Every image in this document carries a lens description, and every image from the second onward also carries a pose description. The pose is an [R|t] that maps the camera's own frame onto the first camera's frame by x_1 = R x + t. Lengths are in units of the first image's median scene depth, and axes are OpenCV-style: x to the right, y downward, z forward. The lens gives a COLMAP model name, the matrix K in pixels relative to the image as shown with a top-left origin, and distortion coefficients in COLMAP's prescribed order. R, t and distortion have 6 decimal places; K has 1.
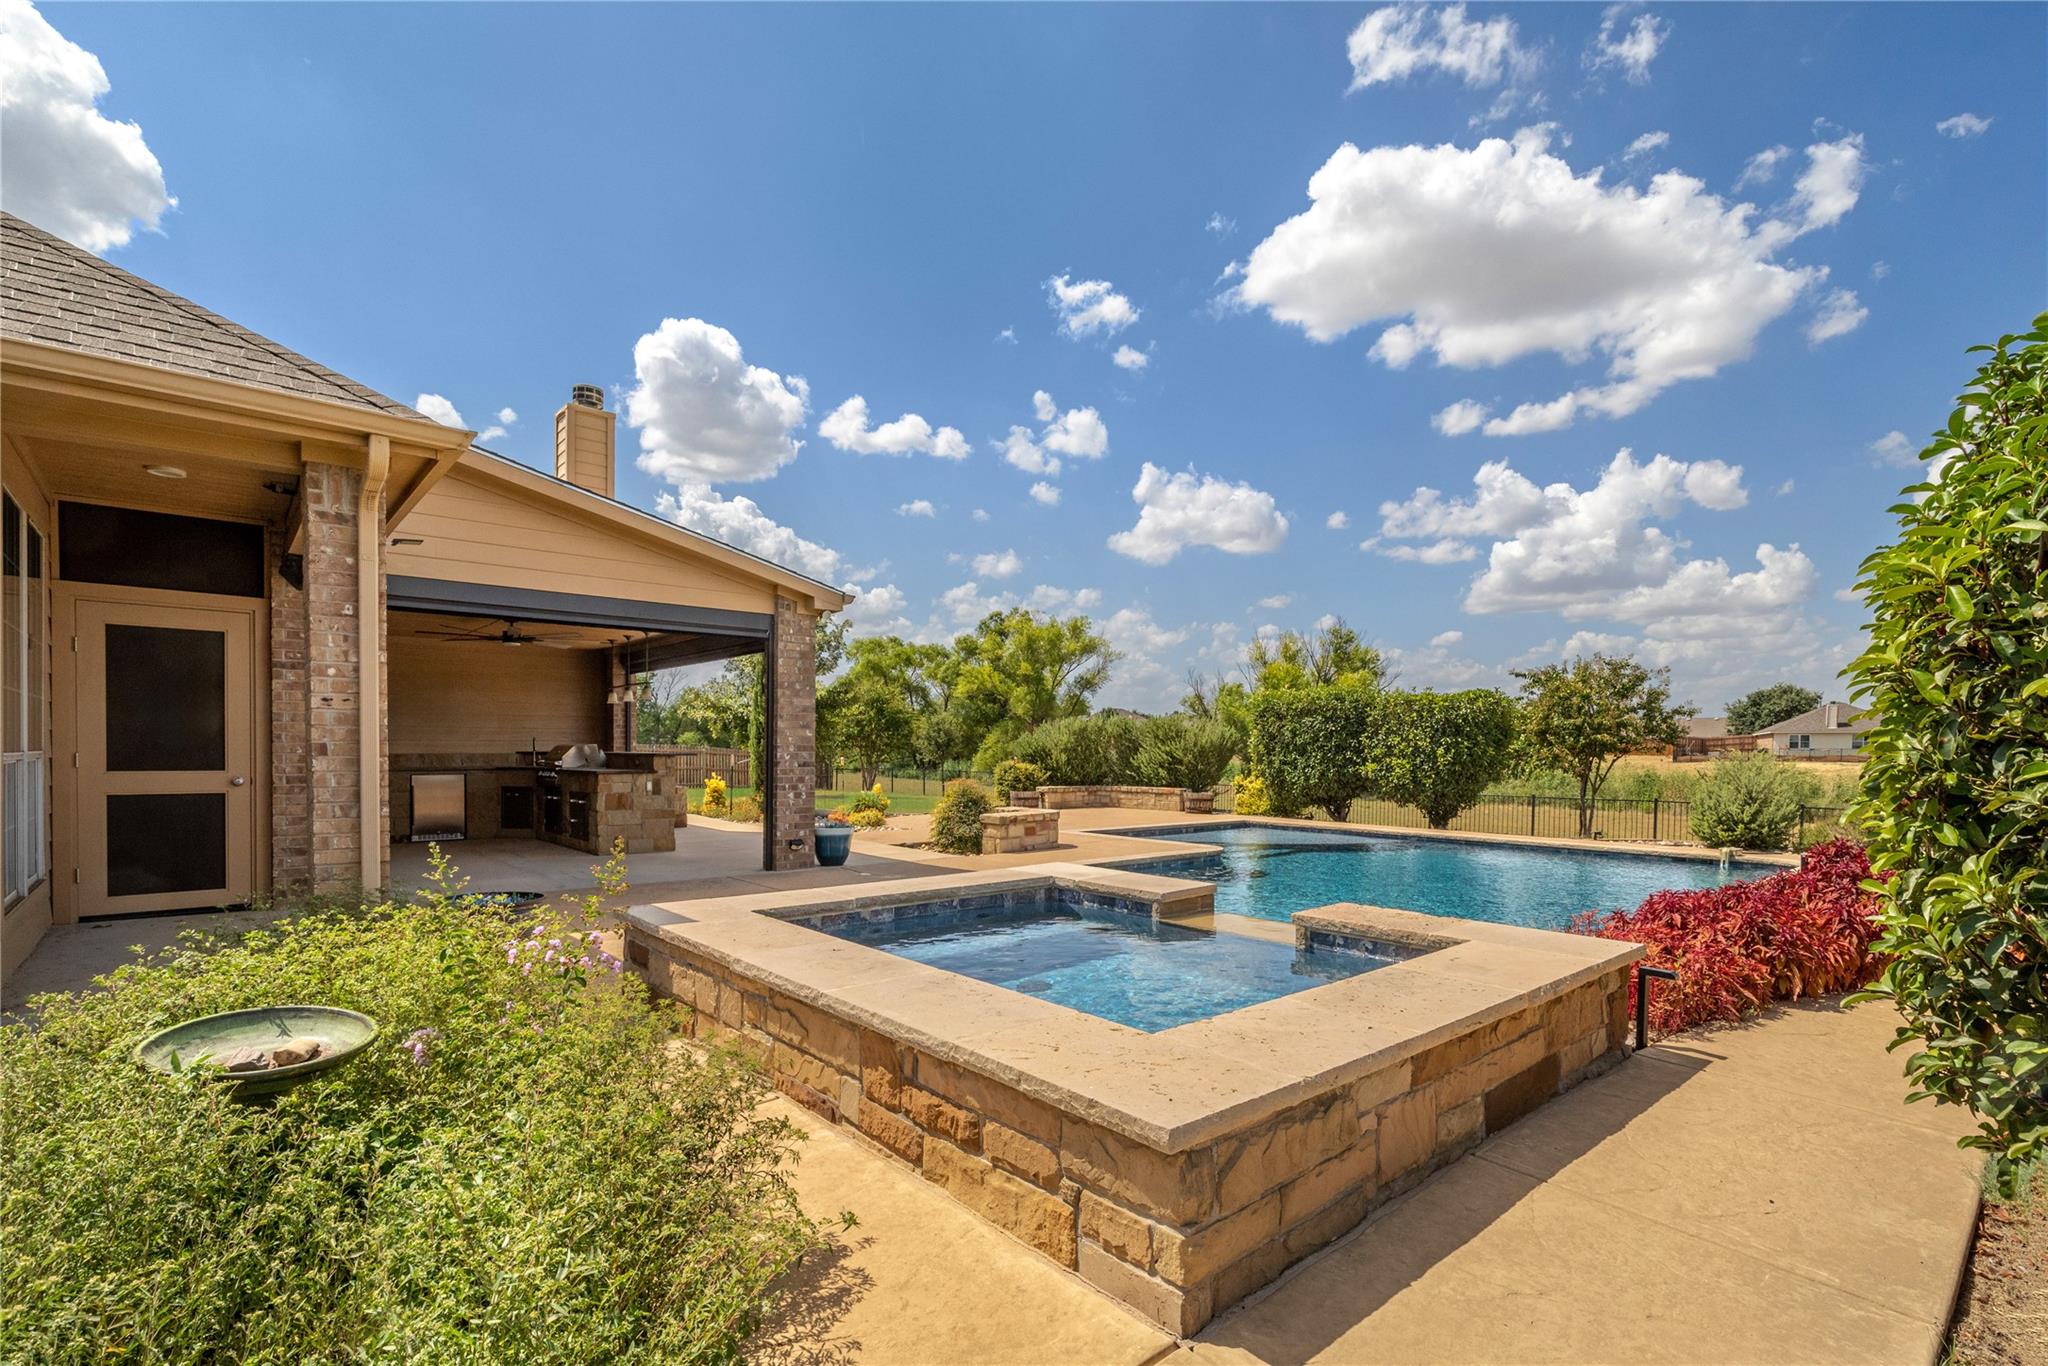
lens RADIAL K [[1002.6, 0, 1016.2], [0, 1002.6, 762.5], [0, 0, 1]] dist [-0.019163, -0.000253]
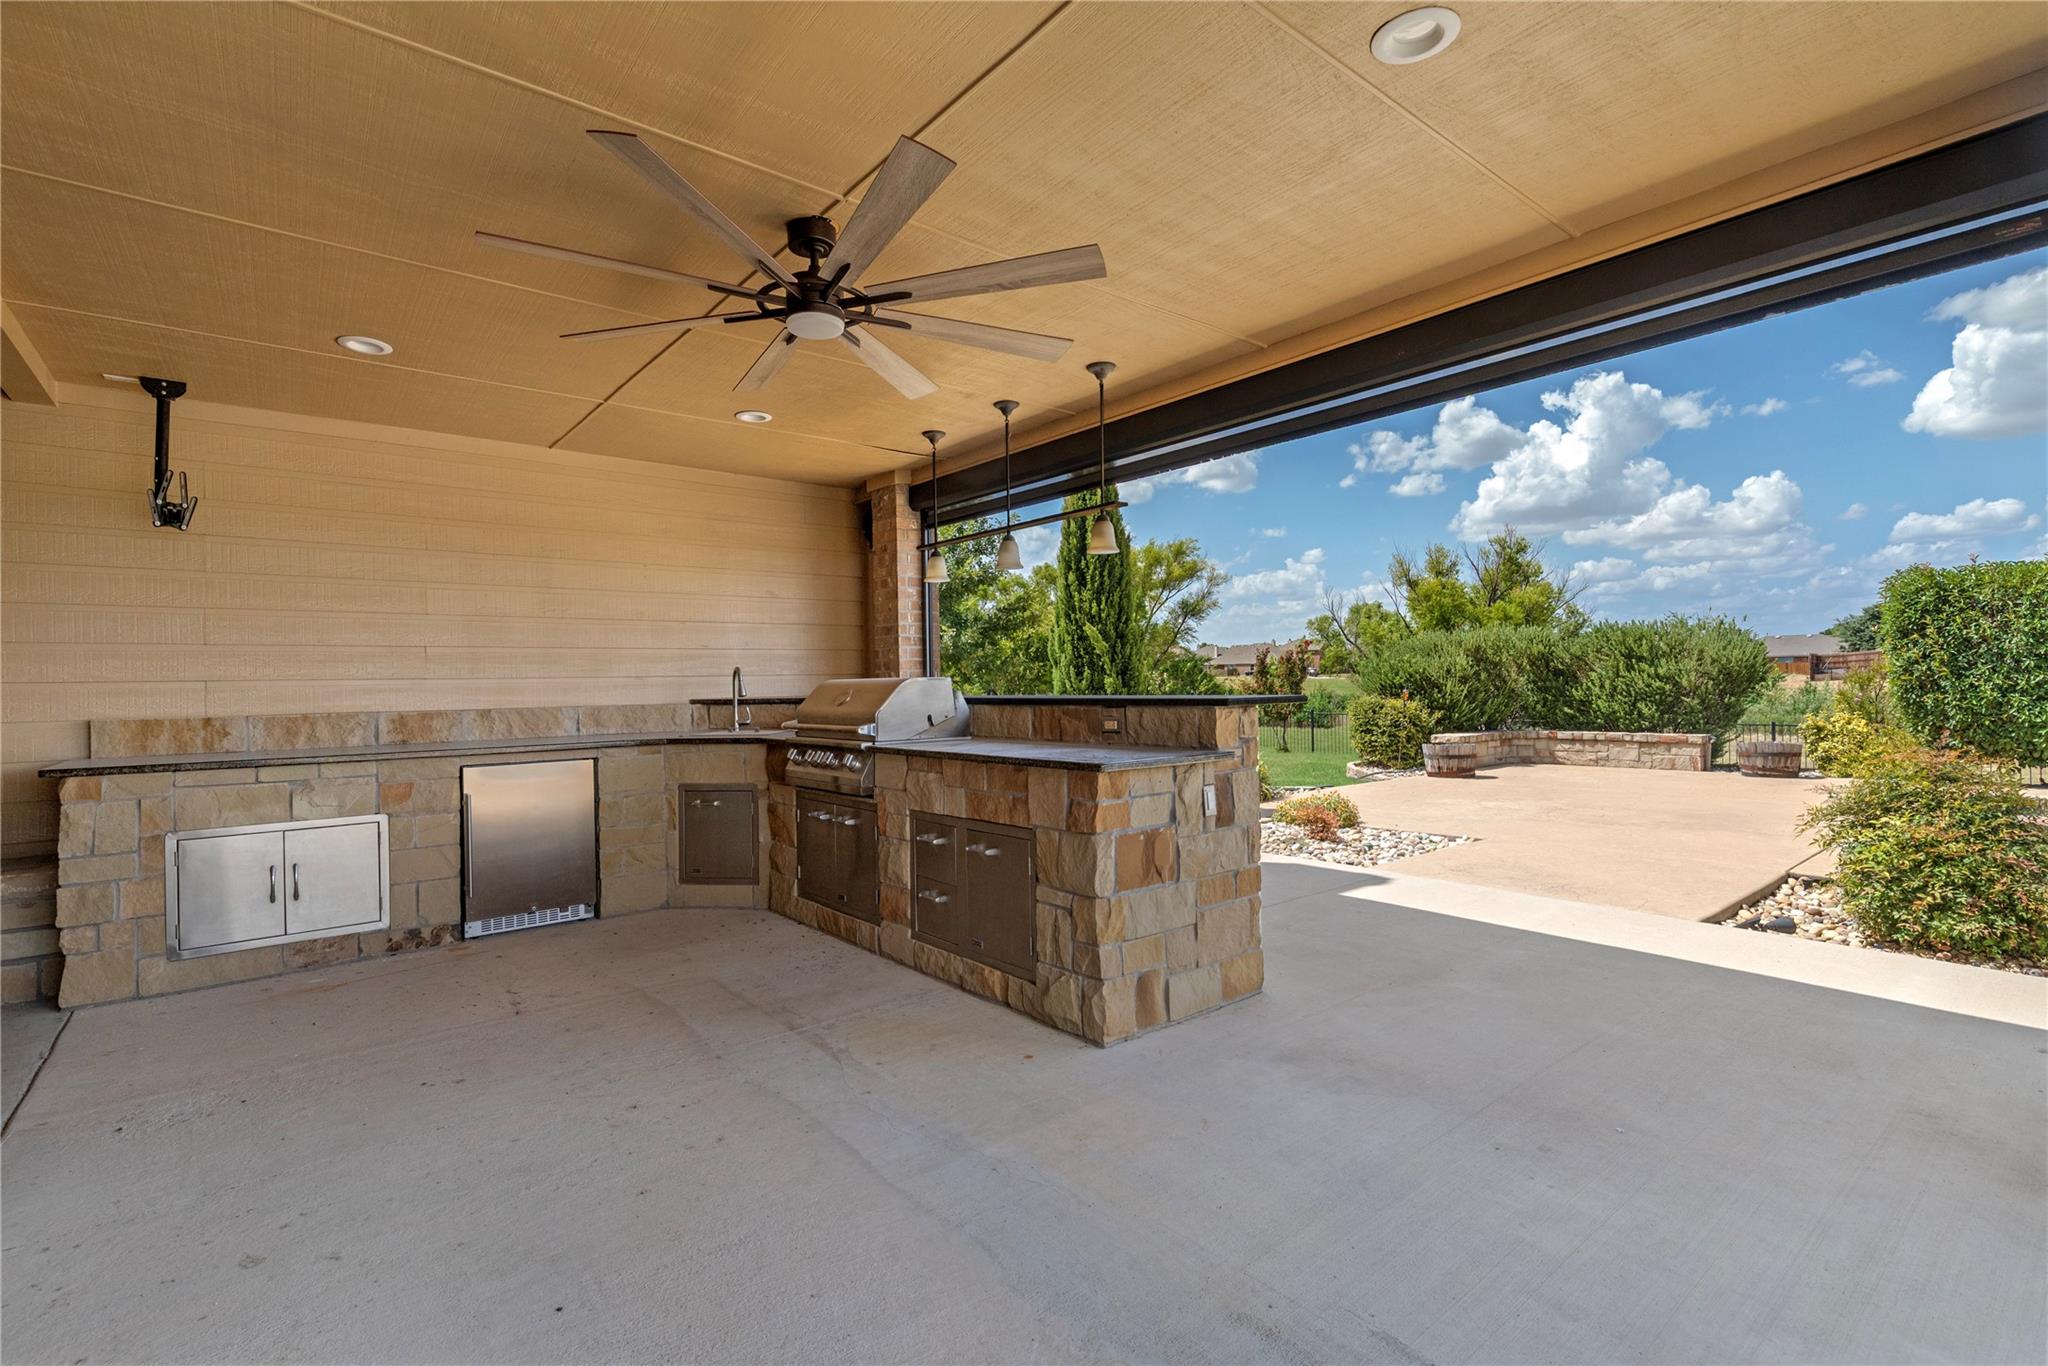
lens RADIAL K [[934.1, 0, 1010.2], [0, 934.1, 684.9], [0, 0, 1]] dist [0.001428, 0.000177]
pose [[0.999690, -0.021201, -0.013049, -0.241189], [0.021038, 0.999701, -0.012463, -0.006357], [0.013309, 0.012185, 0.999837, 0.395984]]
